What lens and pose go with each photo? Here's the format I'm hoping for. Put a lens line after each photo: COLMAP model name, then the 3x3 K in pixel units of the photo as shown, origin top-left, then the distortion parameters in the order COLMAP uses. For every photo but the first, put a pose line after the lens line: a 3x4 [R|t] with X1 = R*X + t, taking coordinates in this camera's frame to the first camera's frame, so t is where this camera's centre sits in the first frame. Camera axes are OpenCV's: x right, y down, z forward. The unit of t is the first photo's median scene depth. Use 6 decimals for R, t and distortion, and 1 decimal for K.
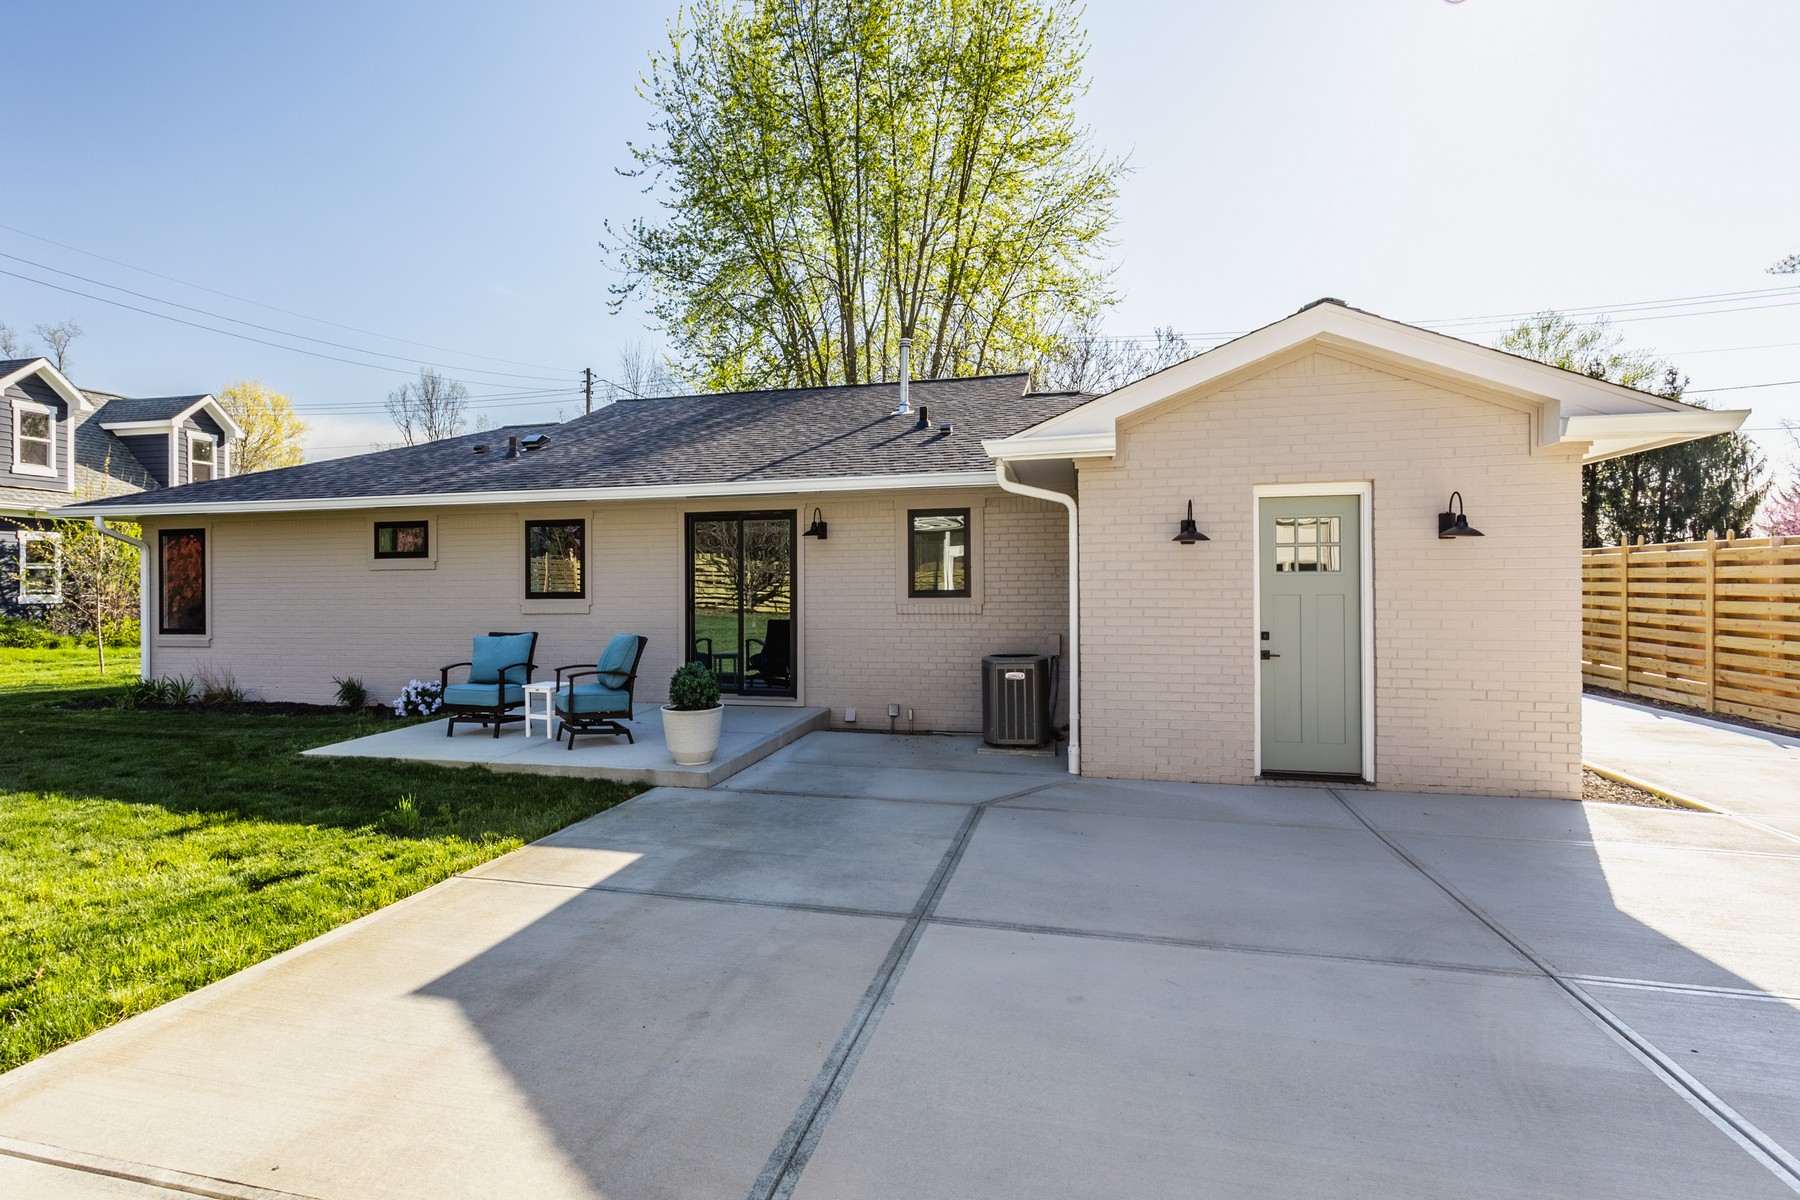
lens RADIAL K [[857.4, 0, 895.1], [0, 857.4, 596.5], [0, 0, 1]] dist [0.003406, 0.001187]
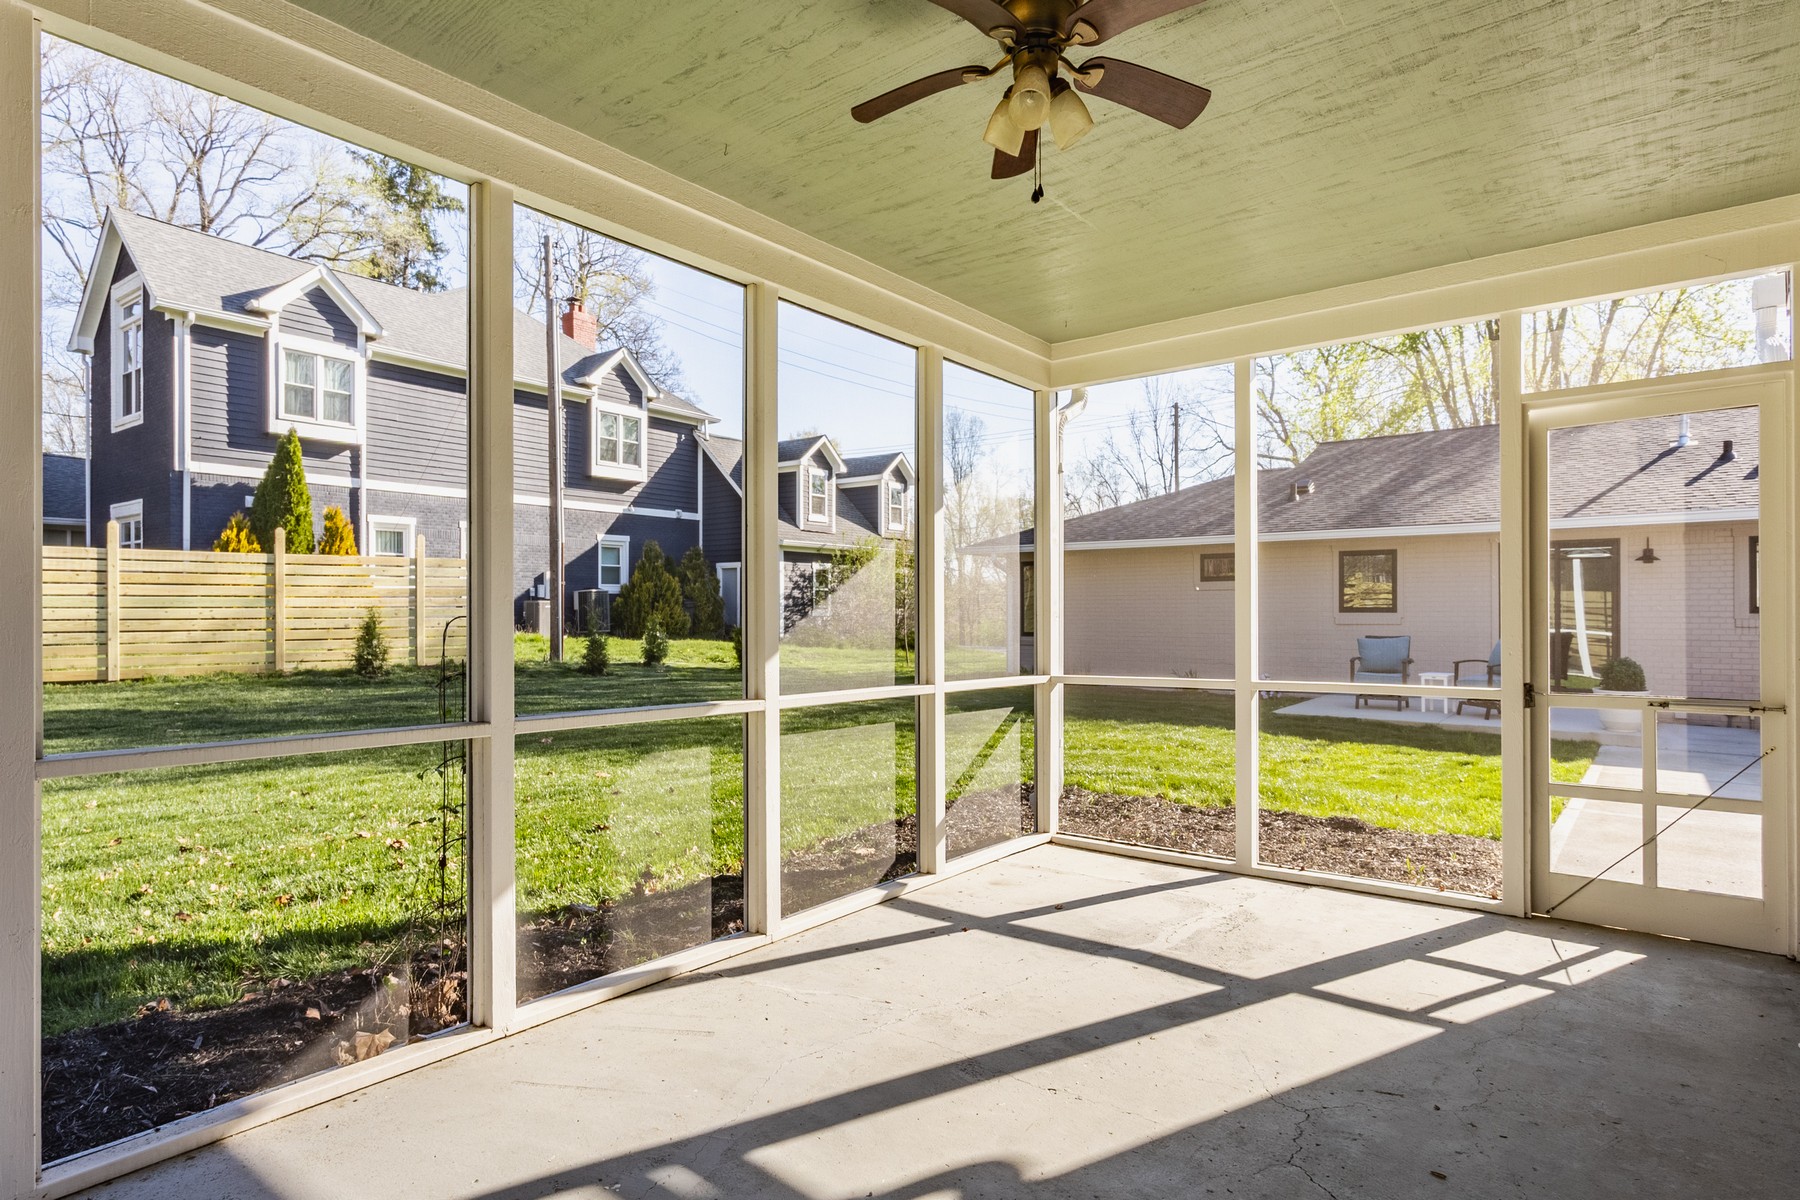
lens RADIAL K [[956.7, 0, 901.1], [0, 956.7, 608.5], [0, 0, 1]] dist [0.003096, -0.000601]
pose [[0.905136, 0.009134, -0.425025, -0.394197], [-0.016140, 0.999787, -0.012885, 0.024396], [0.424817, 0.018522, 0.905090, -0.533416]]
